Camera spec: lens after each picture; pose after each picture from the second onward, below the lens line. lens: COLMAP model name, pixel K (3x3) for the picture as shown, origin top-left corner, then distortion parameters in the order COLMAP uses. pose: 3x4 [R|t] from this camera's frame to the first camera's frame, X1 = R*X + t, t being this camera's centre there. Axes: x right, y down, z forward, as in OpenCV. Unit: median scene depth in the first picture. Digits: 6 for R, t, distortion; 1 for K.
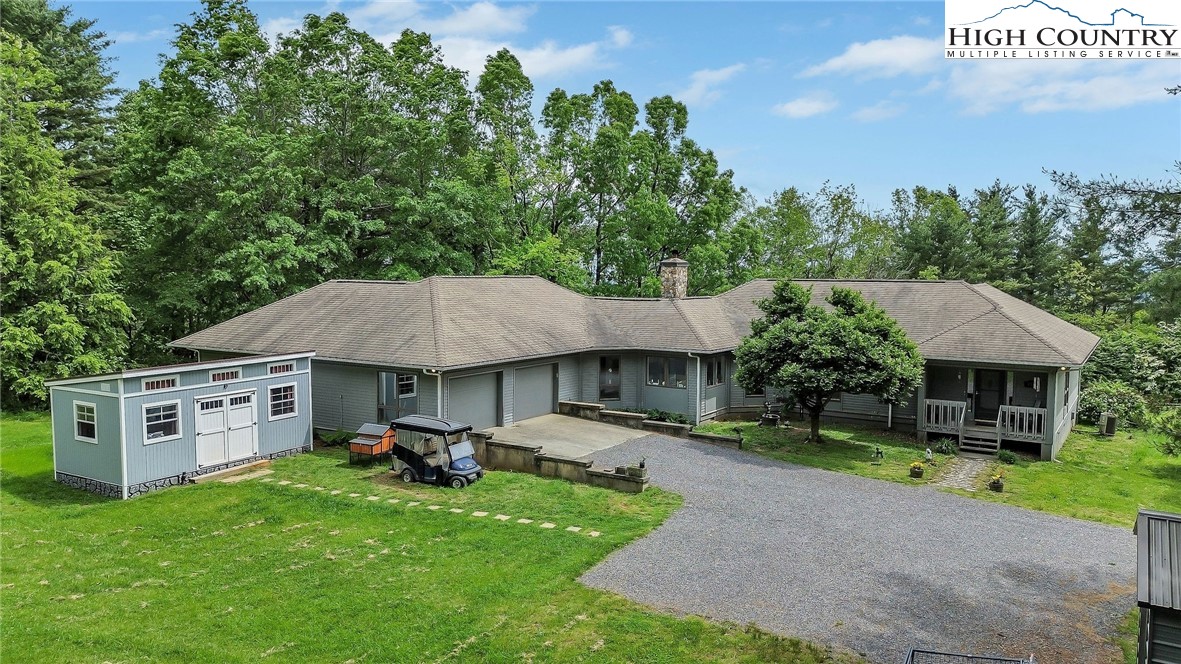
lens RADIAL K [[851.9, 0, 587.2], [0, 851.9, 328.7], [0, 0, 1]] dist [0.050911, -0.011304]
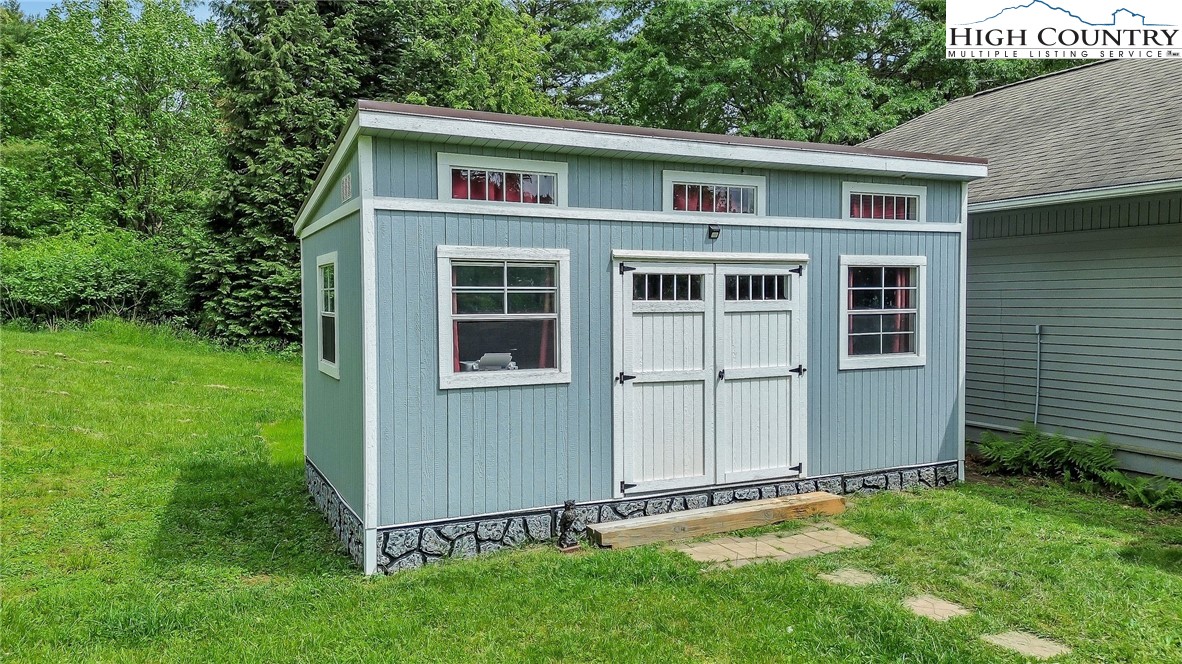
lens RADIAL K [[852.6, 0, 582.0], [0, 852.6, 333.9], [0, 0, 1]] dist [0.050911, -0.011304]
pose [[0.837587, 0.019124, -0.545970, -0.279881], [-0.038527, 0.998967, -0.024115, 0.105987], [0.544944, 0.041233, 0.837458, 0.688149]]
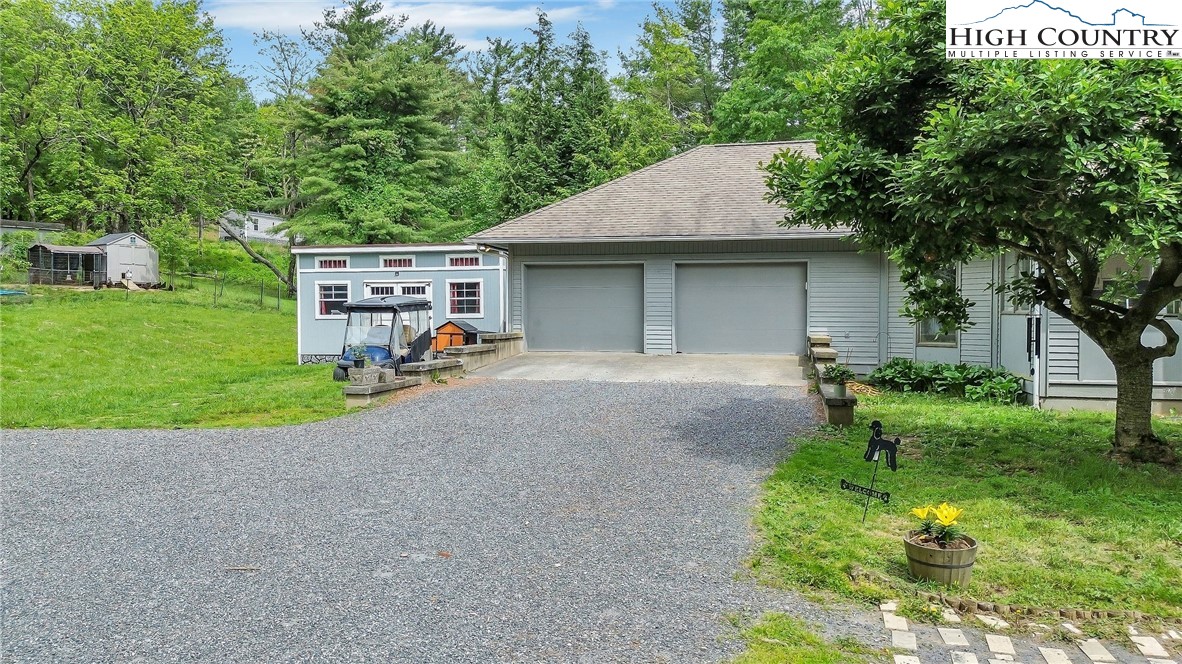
lens RADIAL K [[852.6, 0, 594.3], [0, 852.6, 333.8], [0, 0, 1]] dist [0.050911, -0.011304]
pose [[0.352681, 0.018467, -0.935562, 0.524392], [-0.064515, 0.997906, -0.004622, 0.118225], [0.933517, 0.061988, 0.353134, 0.827247]]
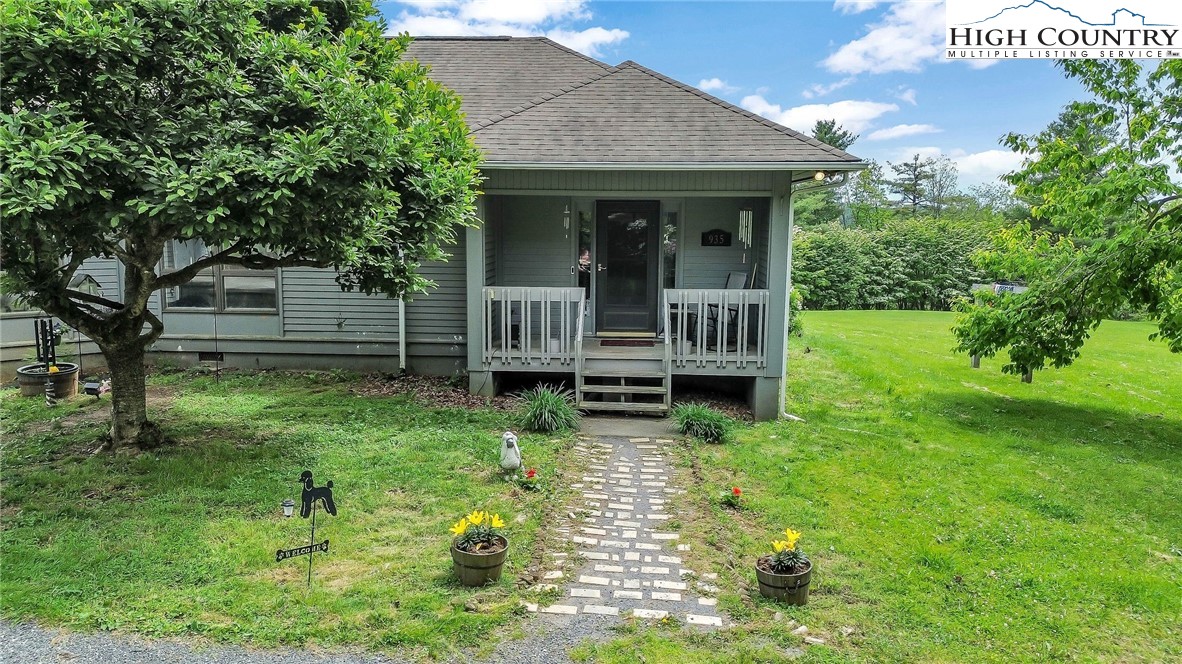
lens RADIAL K [[852.6, 0, 588.2], [0, 852.6, 337.2], [0, 0, 1]] dist [0.050911, -0.011304]
pose [[0.869546, -0.067768, 0.489181, 0.291753], [0.030379, 0.996004, 0.083979, 0.086969], [-0.492917, -0.058163, 0.868130, 0.765790]]
